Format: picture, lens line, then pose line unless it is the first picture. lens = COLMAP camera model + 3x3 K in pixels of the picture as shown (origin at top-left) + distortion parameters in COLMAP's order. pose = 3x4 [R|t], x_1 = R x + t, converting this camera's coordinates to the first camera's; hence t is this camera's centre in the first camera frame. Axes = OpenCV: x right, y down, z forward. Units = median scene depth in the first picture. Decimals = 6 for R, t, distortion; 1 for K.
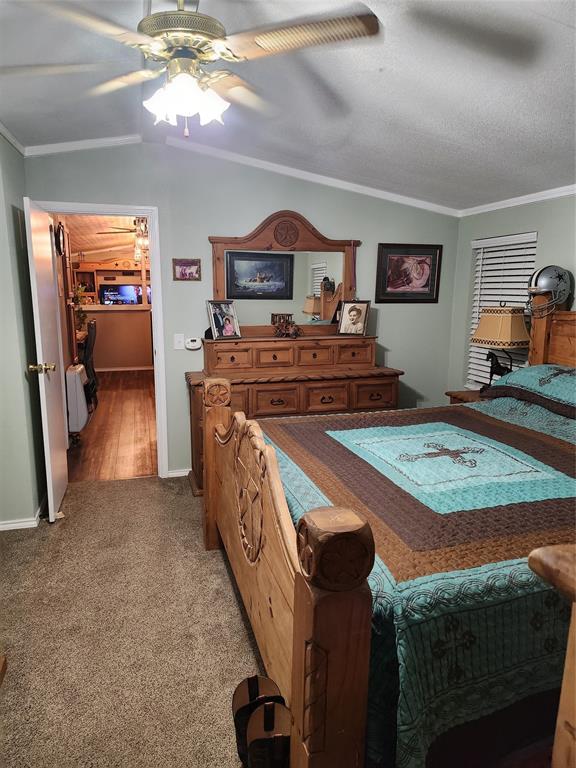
lens RADIAL K [[538.5, 0, 288.2], [0, 538.5, 385.2], [0, 0, 1]] dist [0.050972, -0.000222]
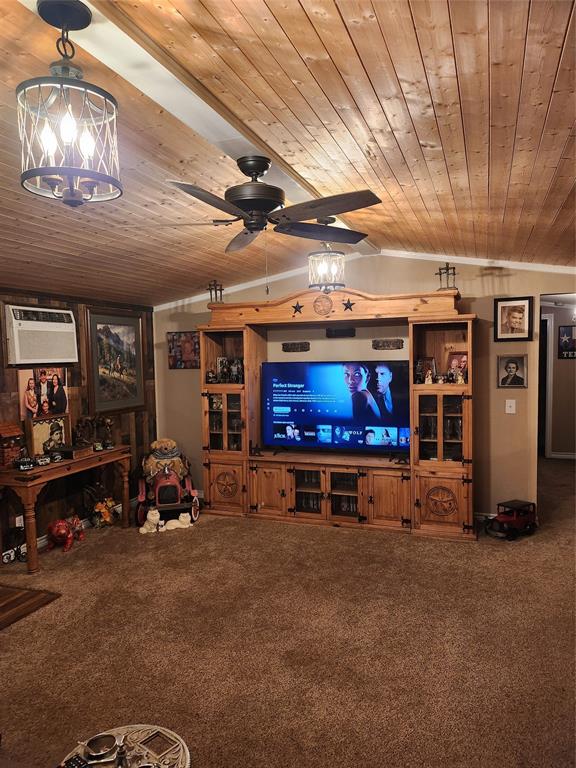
lens RADIAL K [[538.5, 0, 288.5], [0, 538.5, 384.4], [0, 0, 1]] dist [0.050972, -0.000222]
pose [[0.804126, 0.016176, -0.594239, -0.112196], [-0.089438, 0.991543, -0.094036, -0.140389], [0.587692, 0.128764, 0.798773, 0.728822]]
